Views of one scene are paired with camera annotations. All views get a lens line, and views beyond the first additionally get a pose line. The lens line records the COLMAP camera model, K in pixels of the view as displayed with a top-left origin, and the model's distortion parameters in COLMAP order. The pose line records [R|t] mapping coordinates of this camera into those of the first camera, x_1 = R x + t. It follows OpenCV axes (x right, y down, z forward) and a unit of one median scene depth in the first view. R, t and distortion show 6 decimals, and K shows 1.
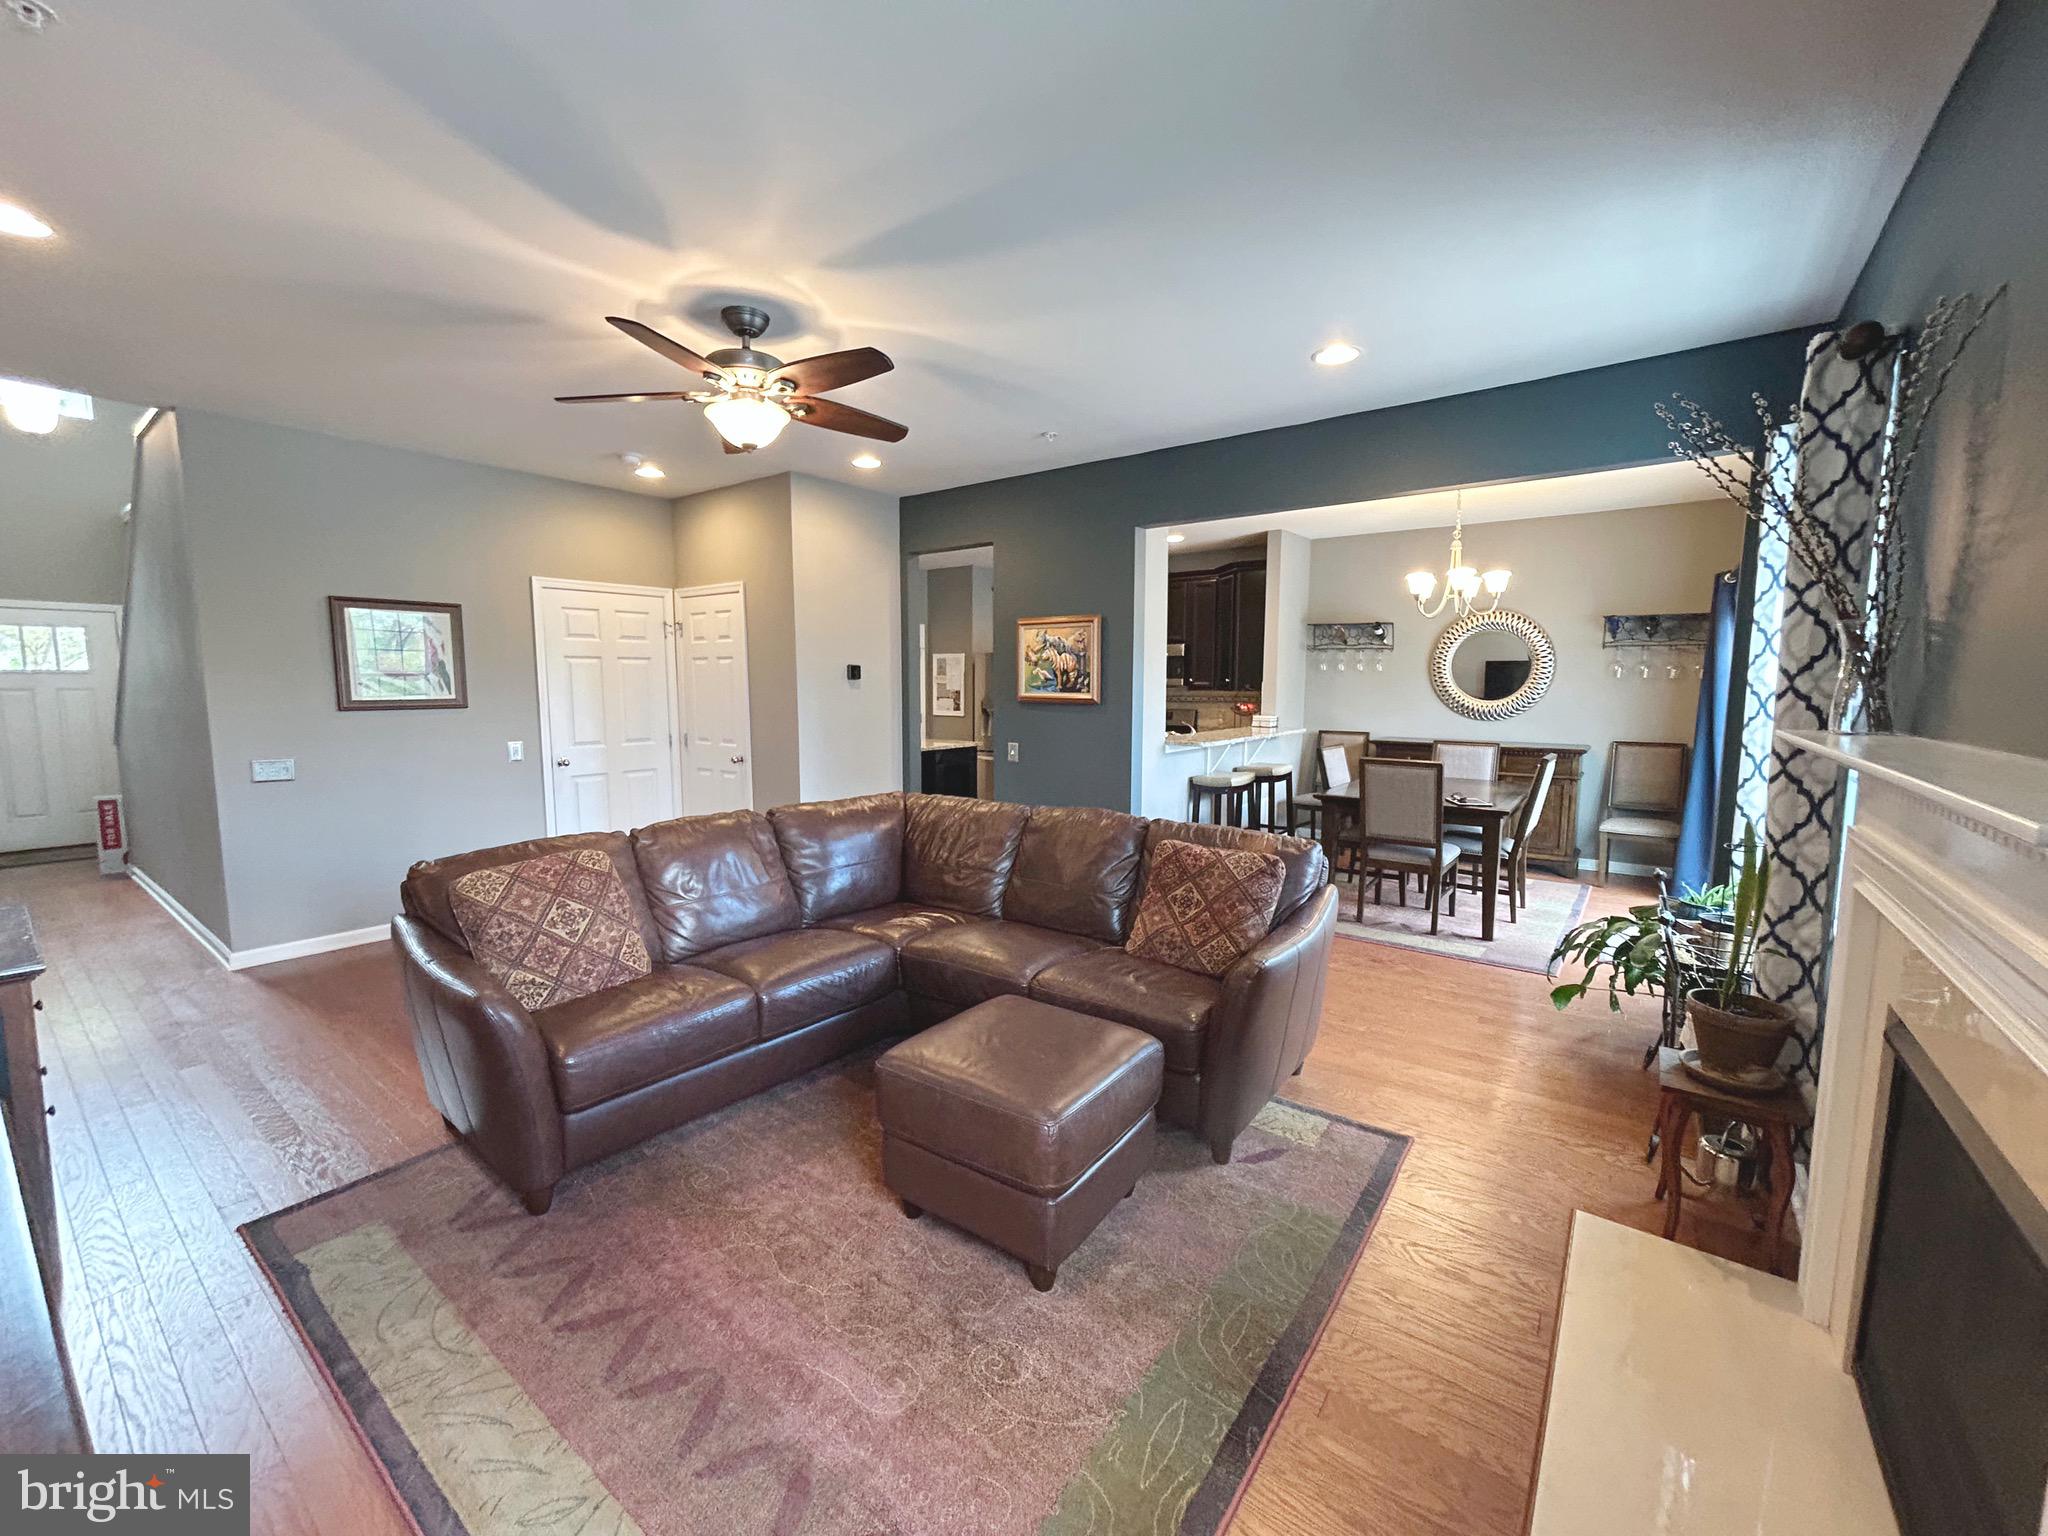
lens RADIAL K [[830.1, 0, 1029.8], [0, 830.1, 770.0], [0, 0, 1]] dist [-0.002157, 0.001449]
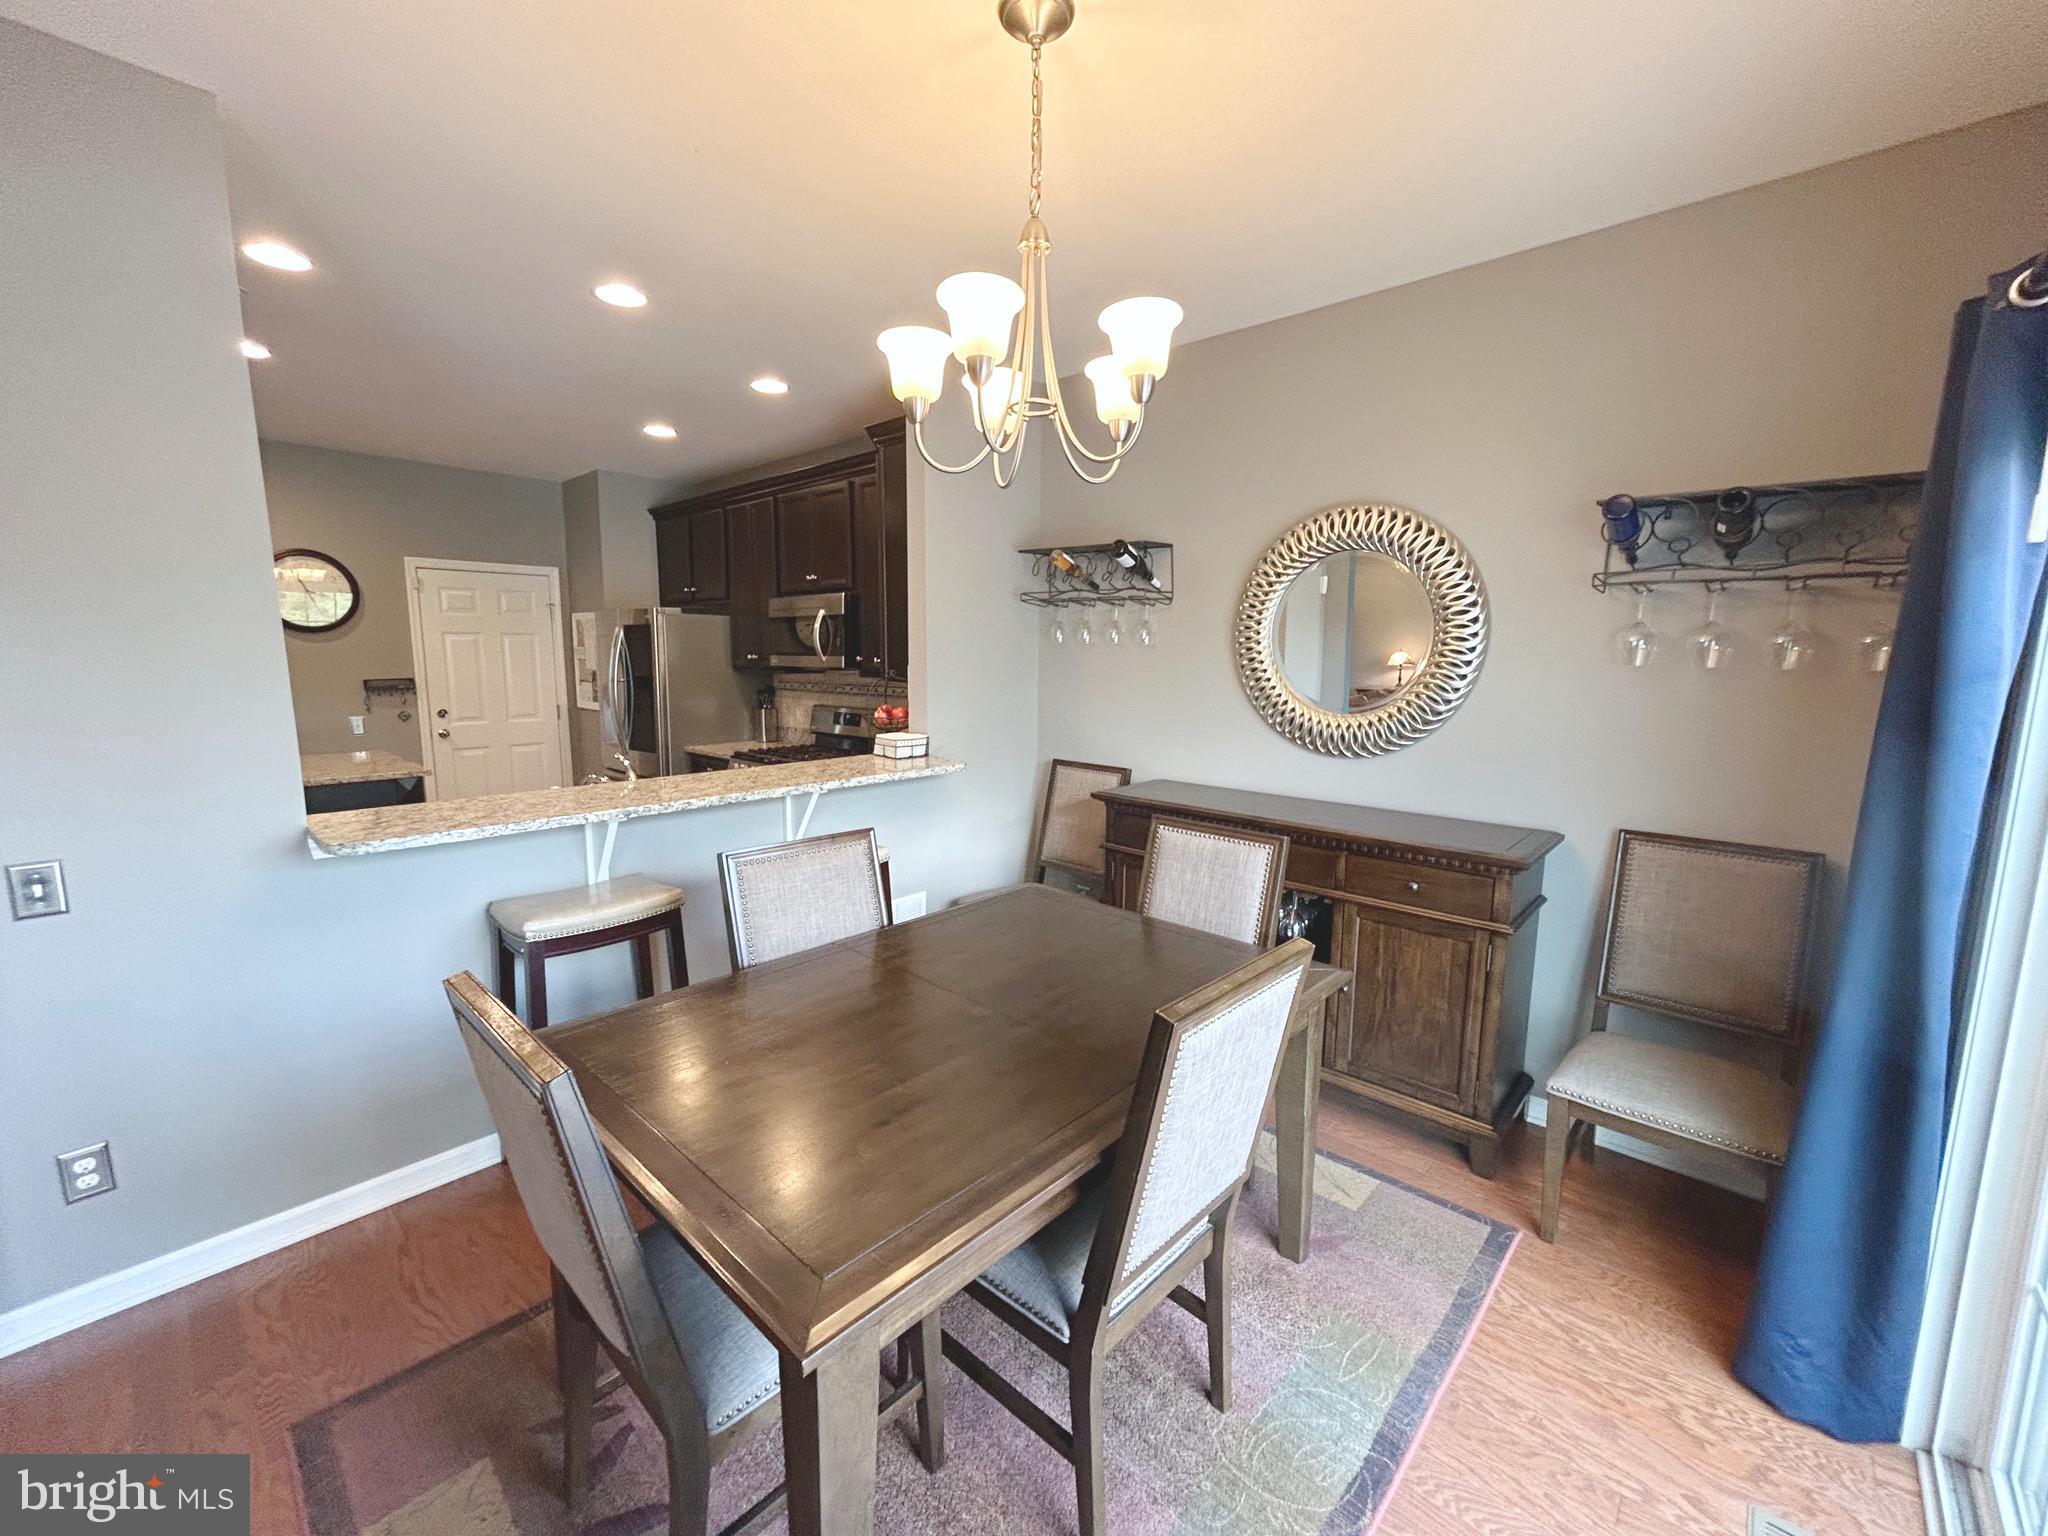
lens RADIAL K [[830.1, 0, 1014.4], [0, 830.1, 771.5], [0, 0, 1]] dist [-0.002157, 0.001449]
pose [[0.994187, 0.021407, -0.105515, 0.408225], [-0.017234, 0.999039, 0.040299, -0.064809], [0.106276, -0.038246, 0.993601, 0.515912]]
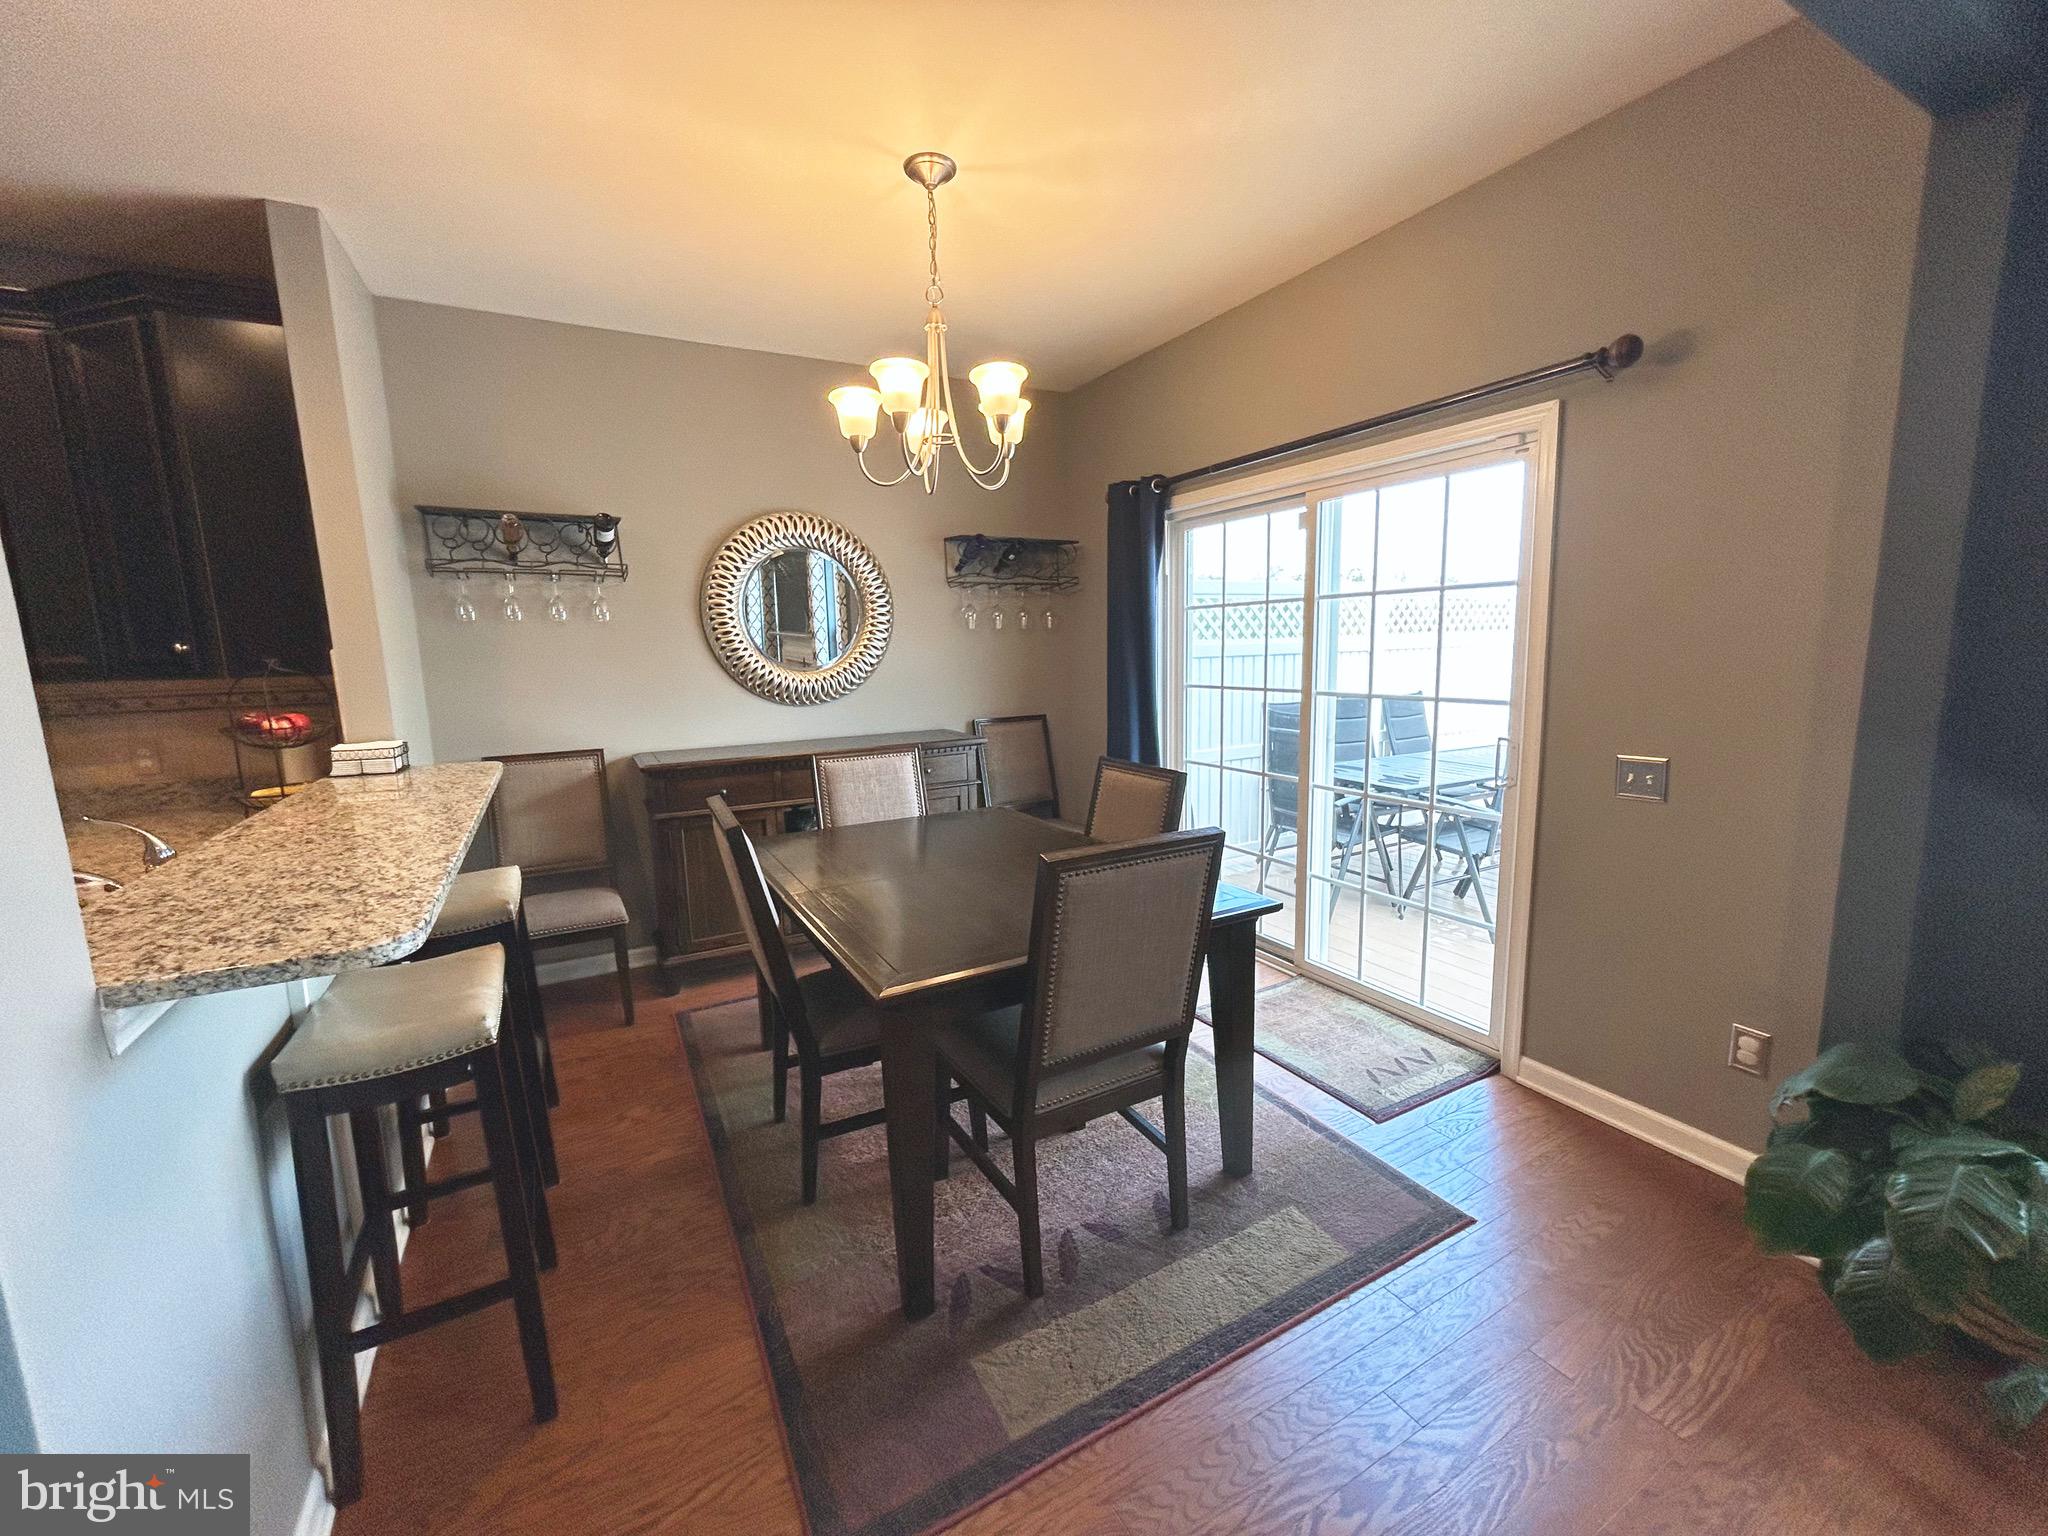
lens RADIAL K [[830.1, 0, 1020.5], [0, 830.1, 770.3], [0, 0, 1]] dist [-0.002157, 0.001449]
pose [[0.405730, -0.153597, 0.900995, 0.071719], [0.120216, 0.986182, 0.113985, -0.061408], [-0.906053, 0.062067, 0.418588, 0.599373]]
